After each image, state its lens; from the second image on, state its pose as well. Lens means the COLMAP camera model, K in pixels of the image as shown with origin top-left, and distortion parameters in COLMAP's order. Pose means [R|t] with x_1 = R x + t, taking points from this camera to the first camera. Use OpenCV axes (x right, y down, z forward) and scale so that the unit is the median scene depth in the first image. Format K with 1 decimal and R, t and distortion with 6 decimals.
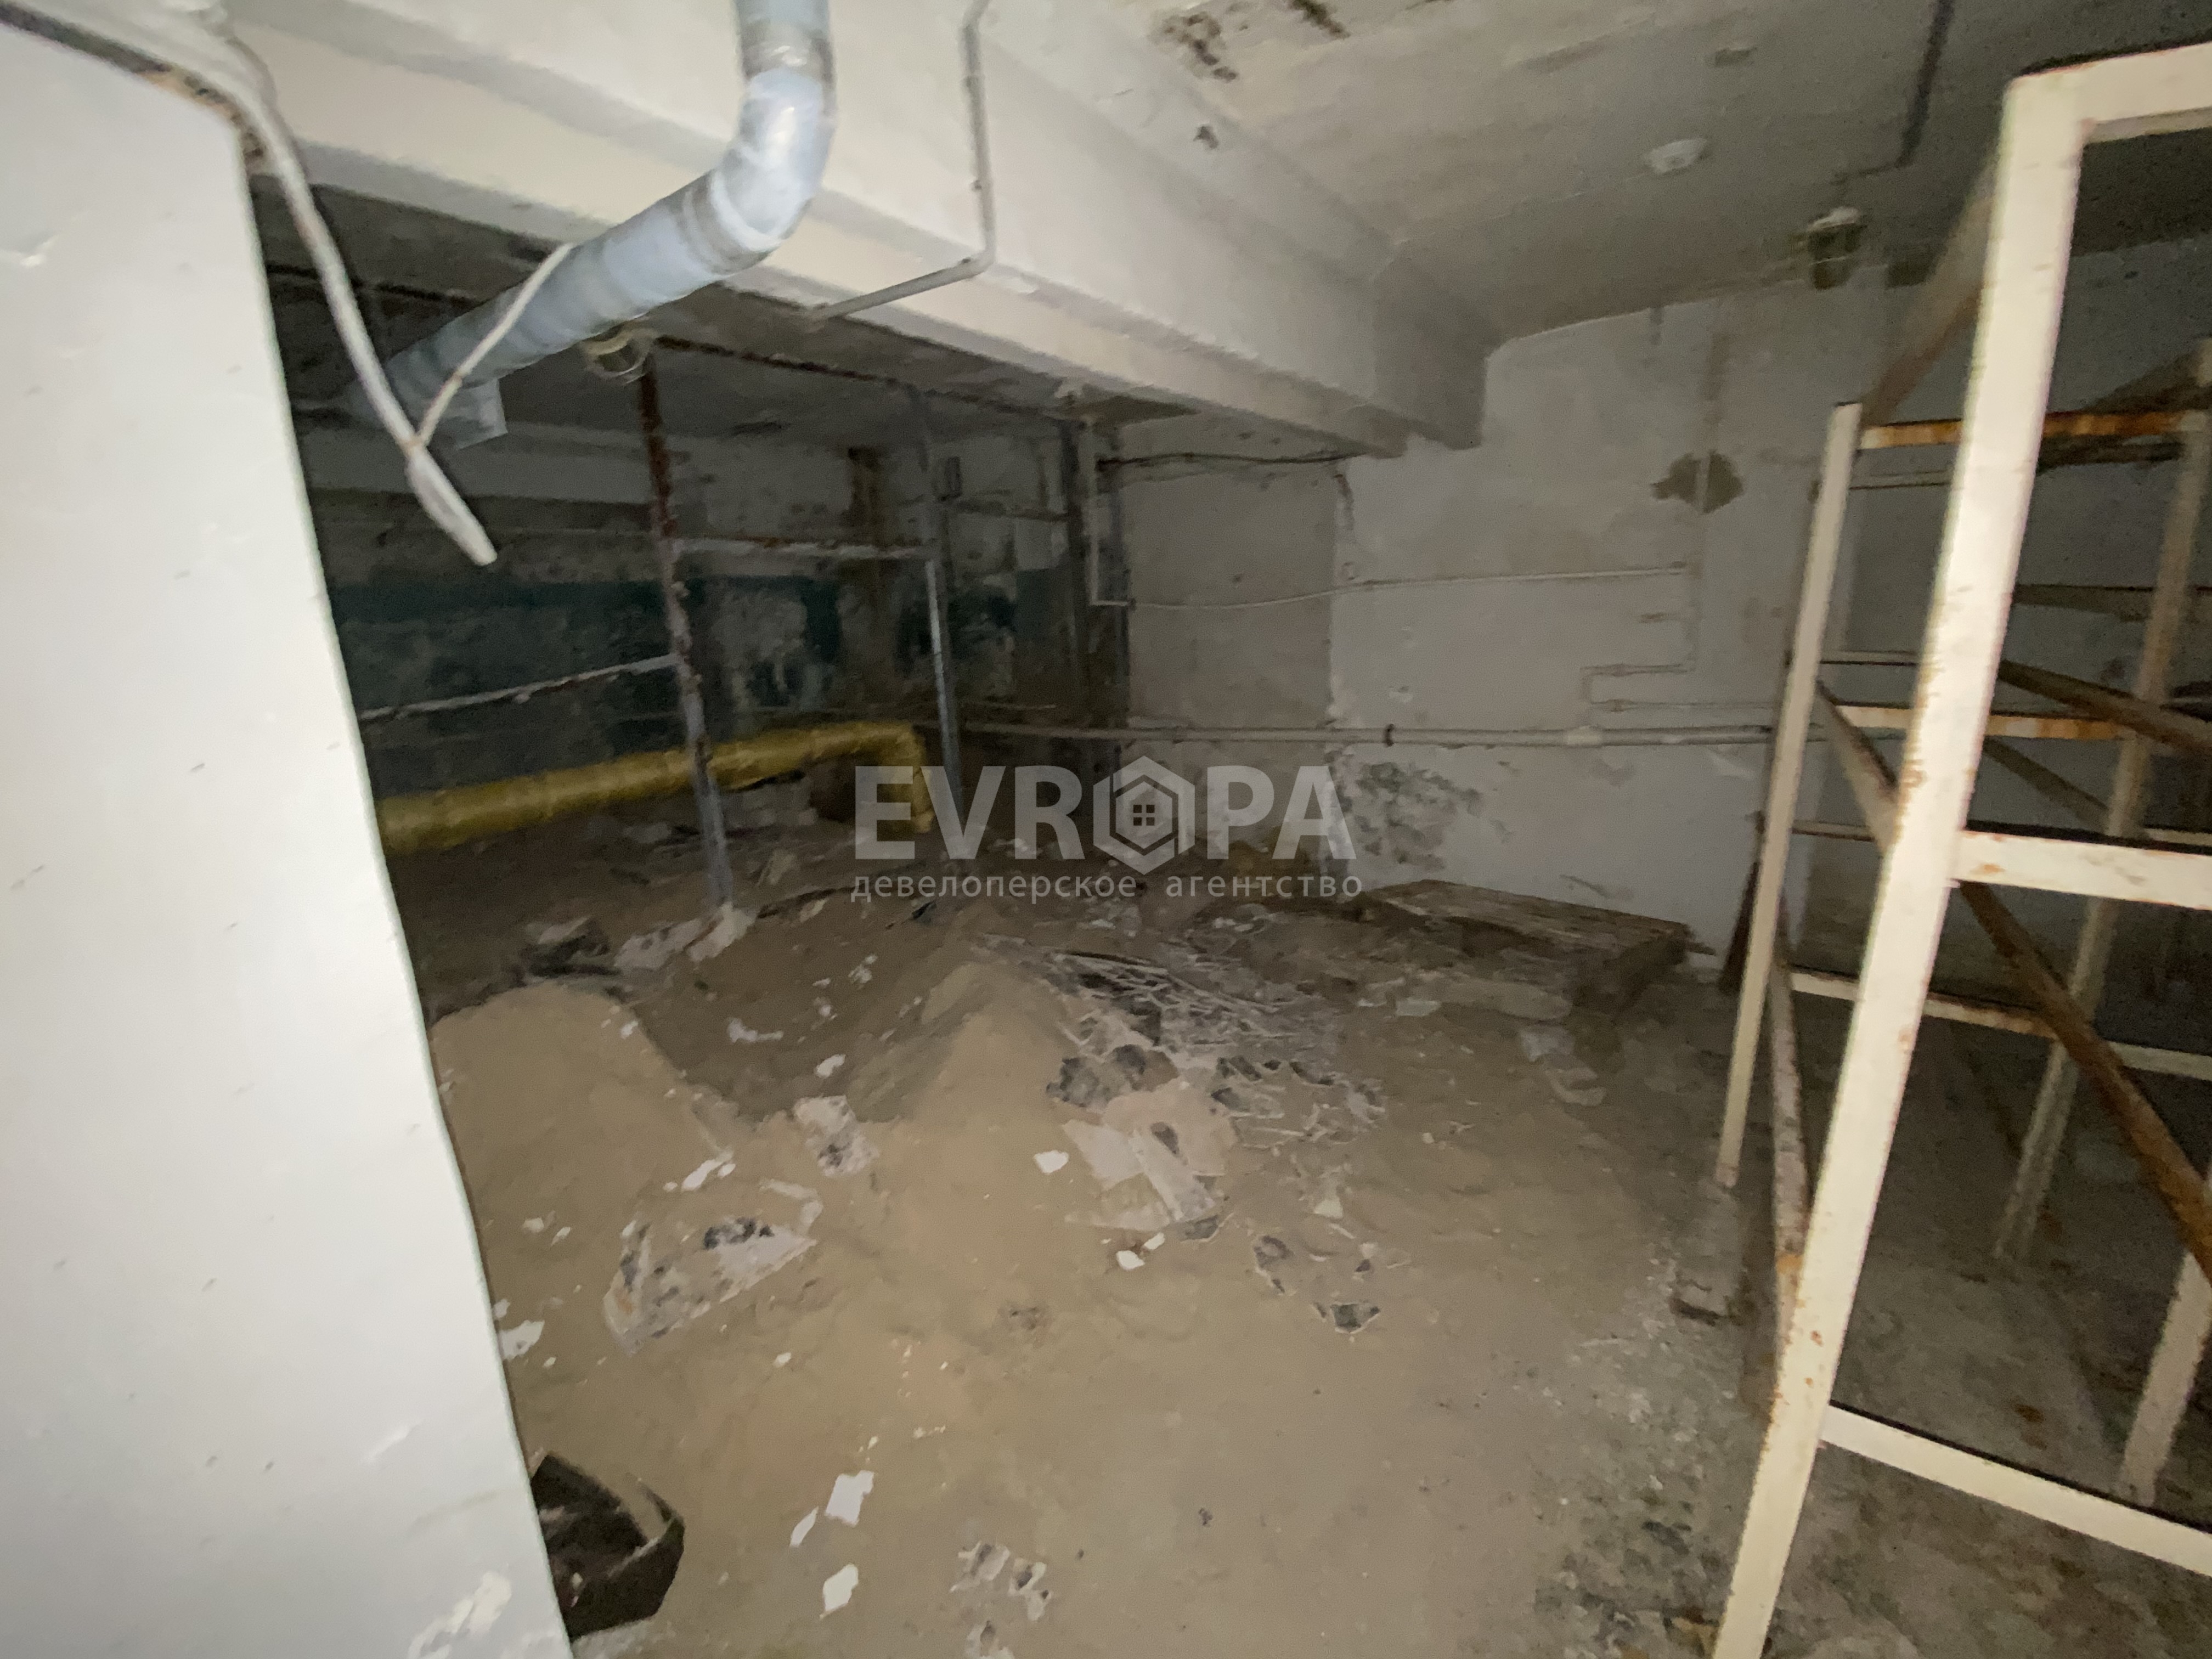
lens RADIAL K [[896.1, 0, 1106.0], [0, 896.1, 829.5], [0, 0, 1]] dist [0.021096, -0.020878]
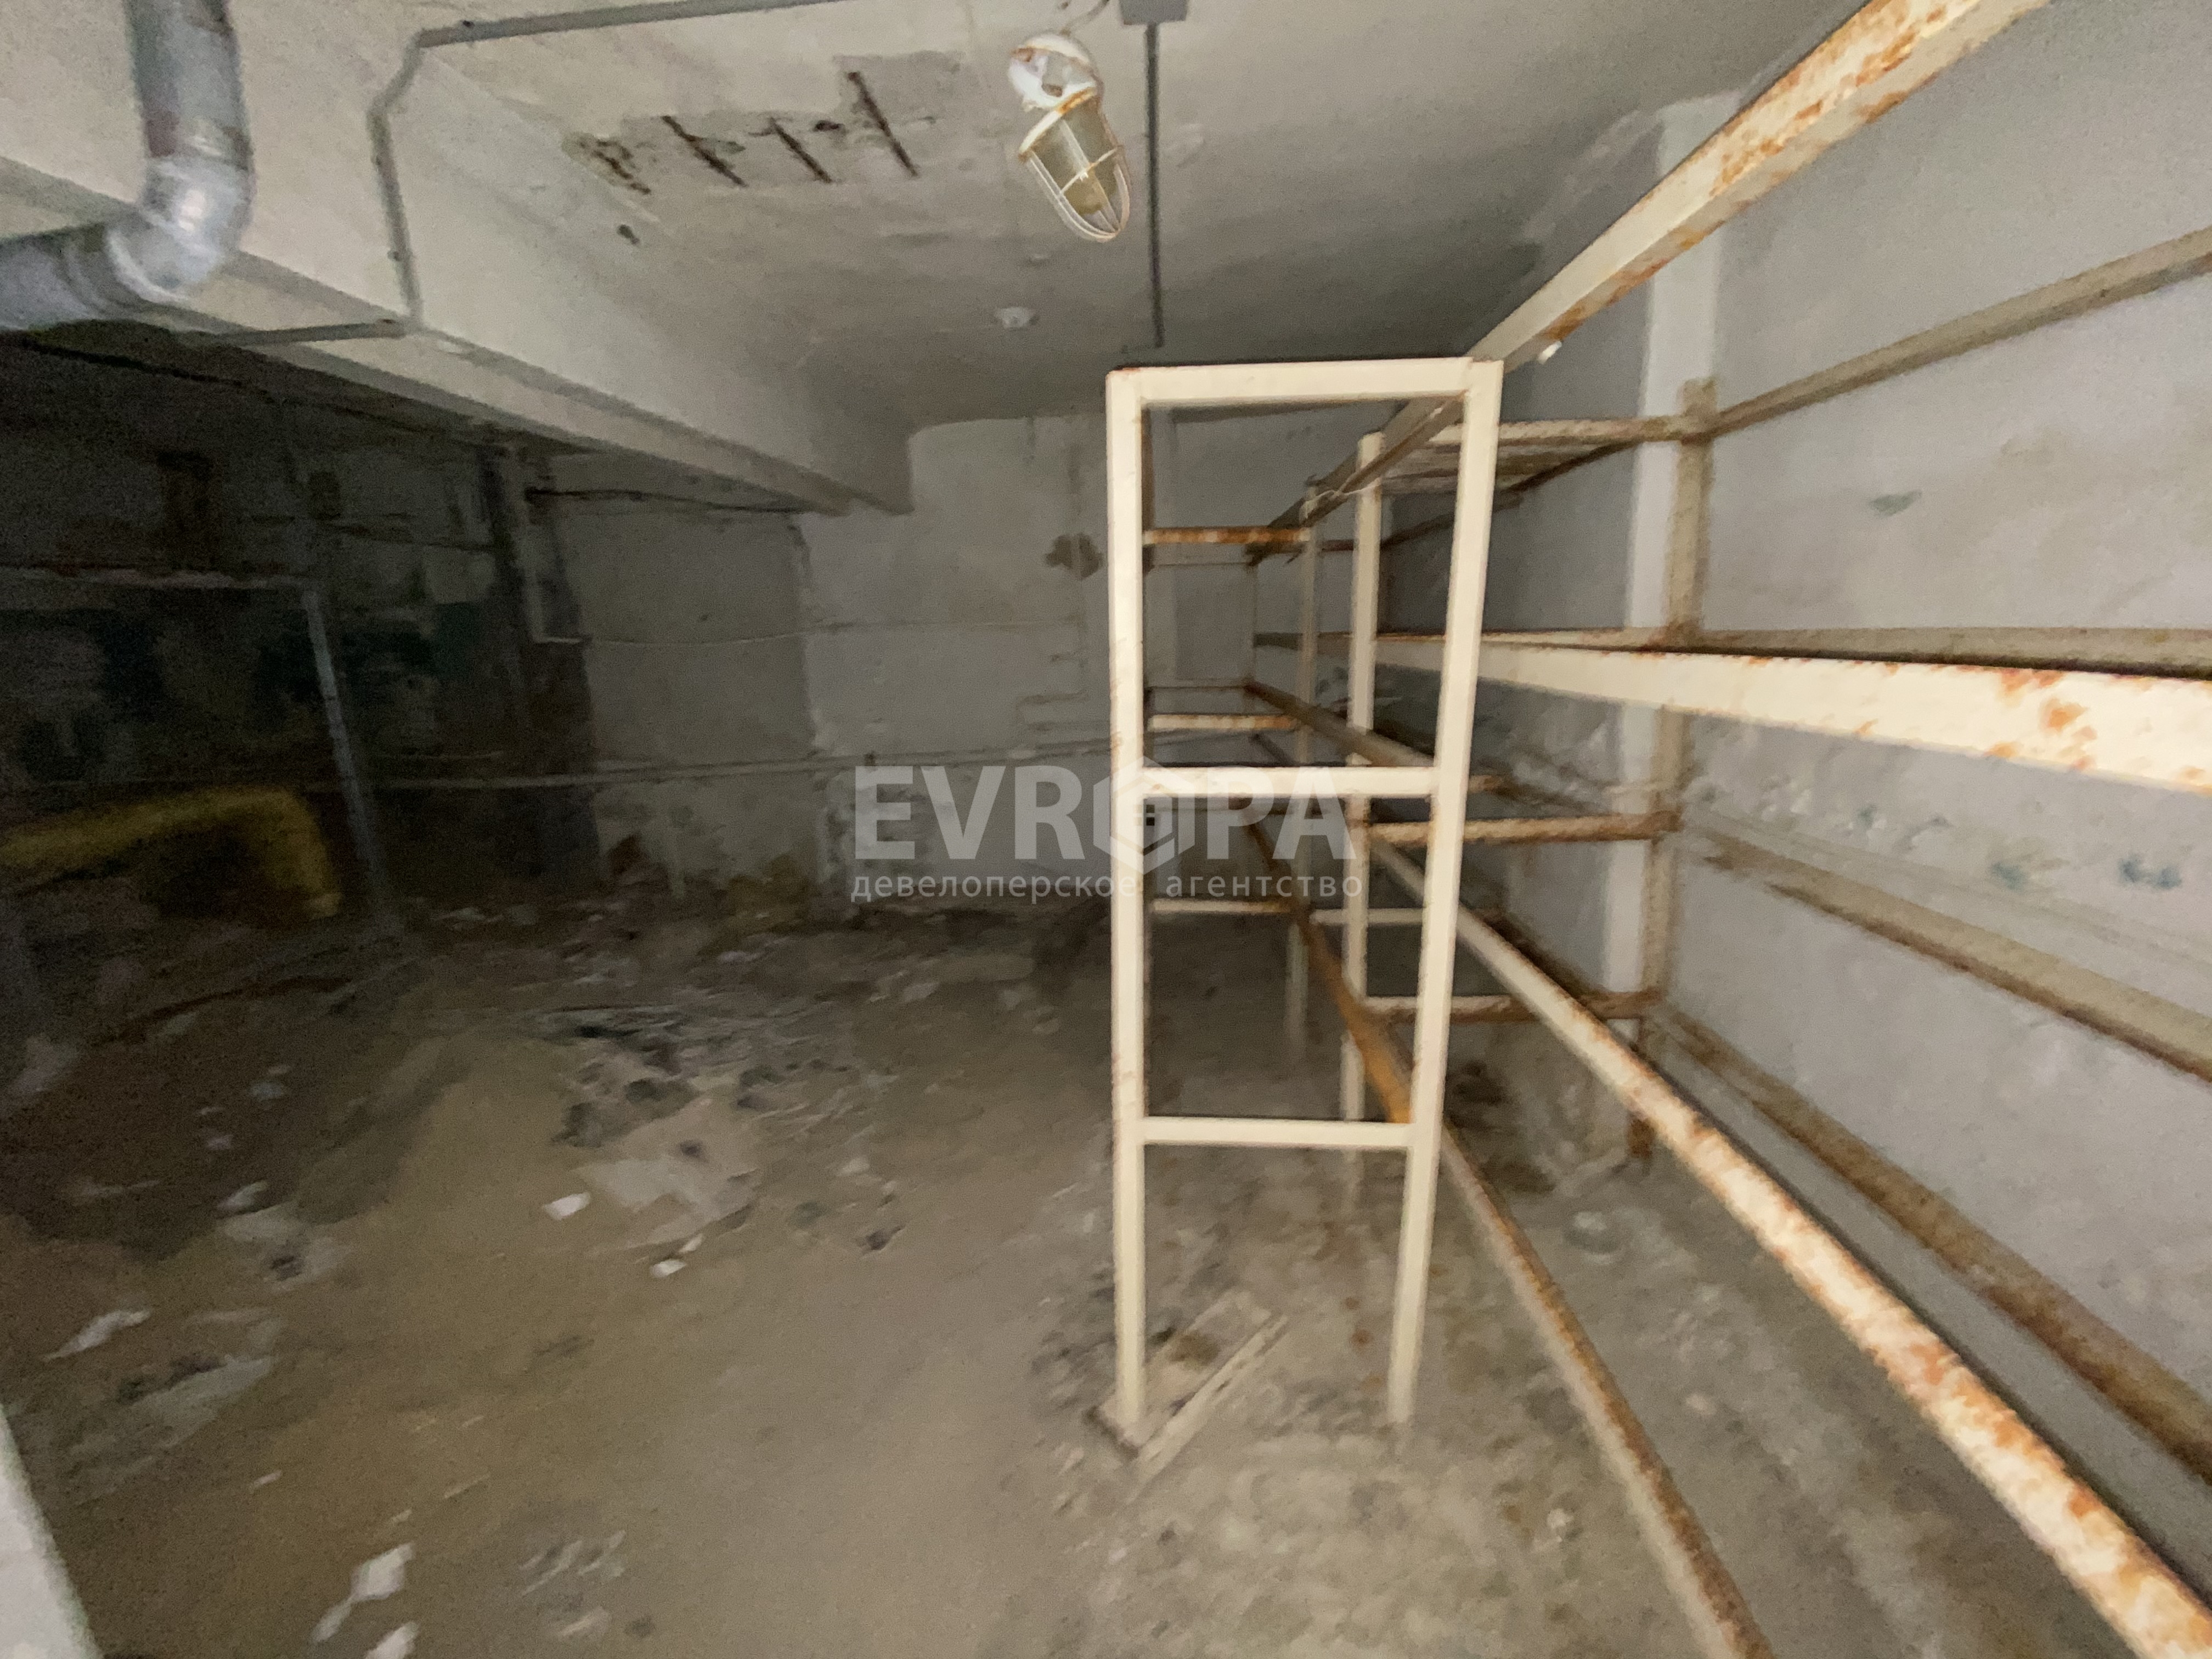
lens RADIAL K [[906.8, 0, 1108.7], [0, 906.8, 818.7], [0, 0, 1]] dist [0.024759, -0.025287]
pose [[0.853466, -0.098942, 0.511670, -0.018263], [0.126142, 0.991838, -0.018613, 0.032649], [-0.505651, 0.080429, 0.858981, -0.136882]]
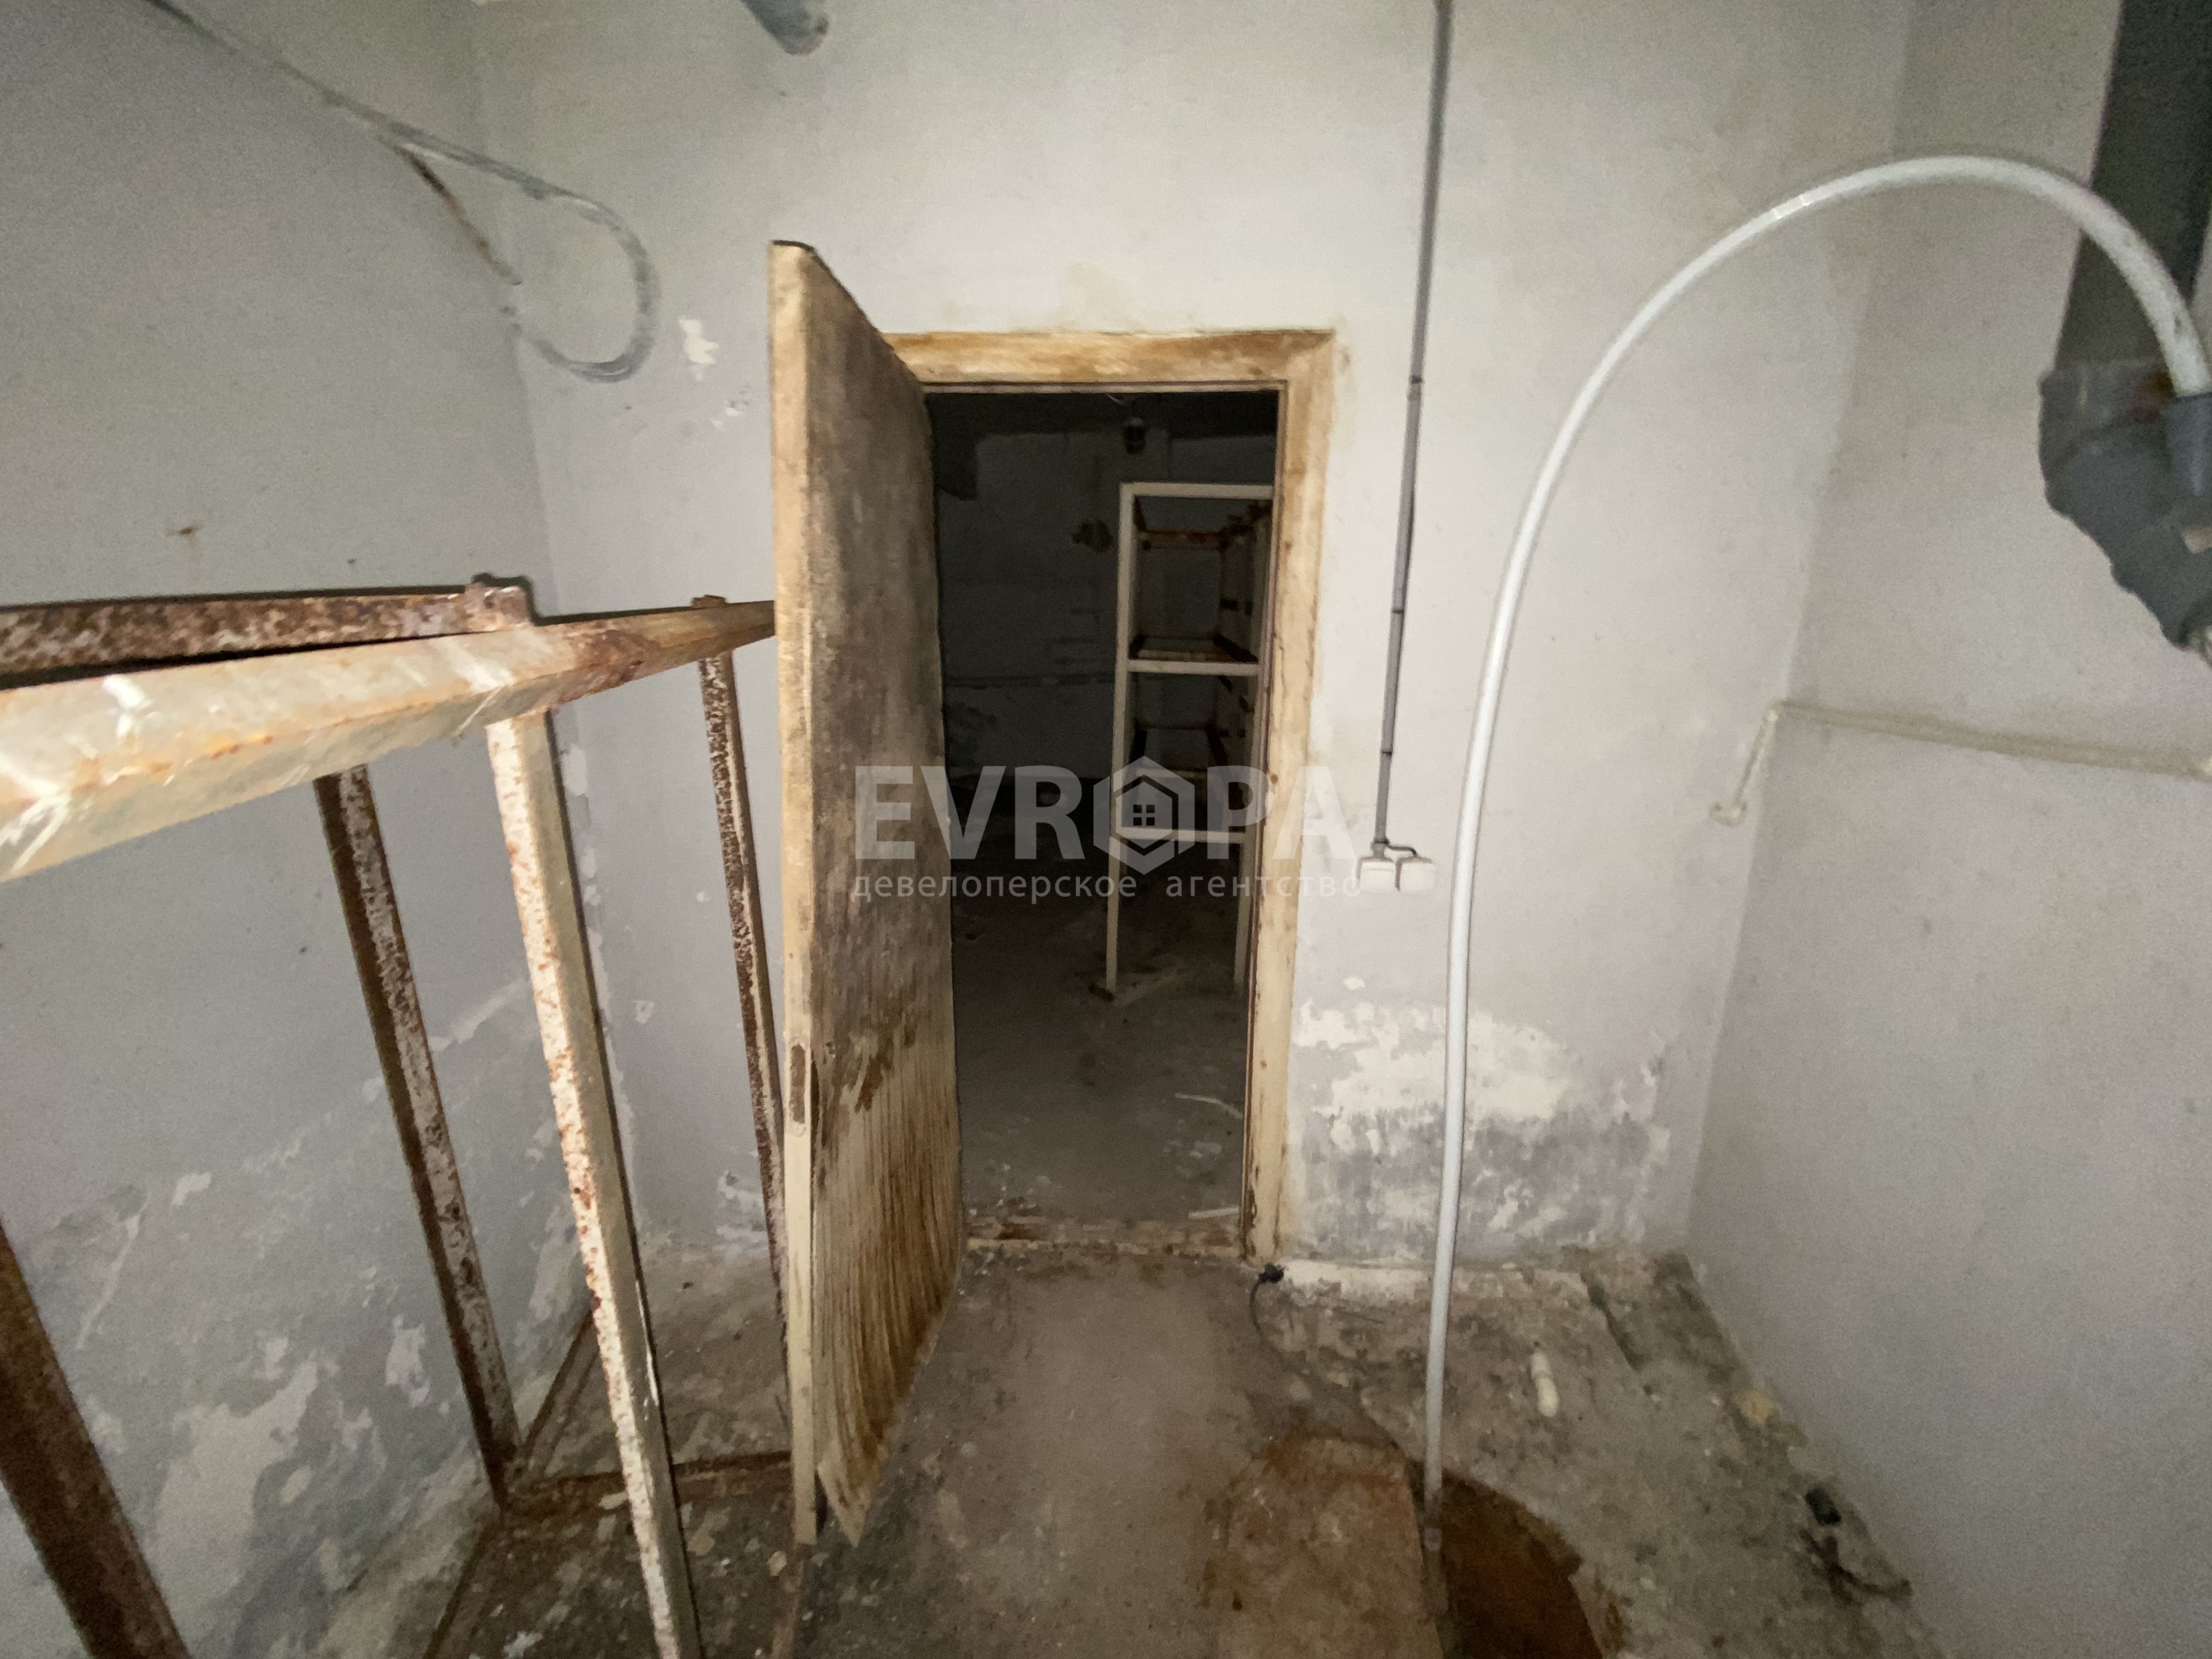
lens RADIAL K [[896.1, 0, 1106.0], [0, 896.1, 829.5], [0, 0, 1]] dist [0.021096, -0.020878]
pose [[0.858760, -0.094174, 0.503649, -0.302917], [0.085312, 0.995523, 0.040682, 0.143133], [-0.505225, 0.008031, 0.862950, -0.592023]]
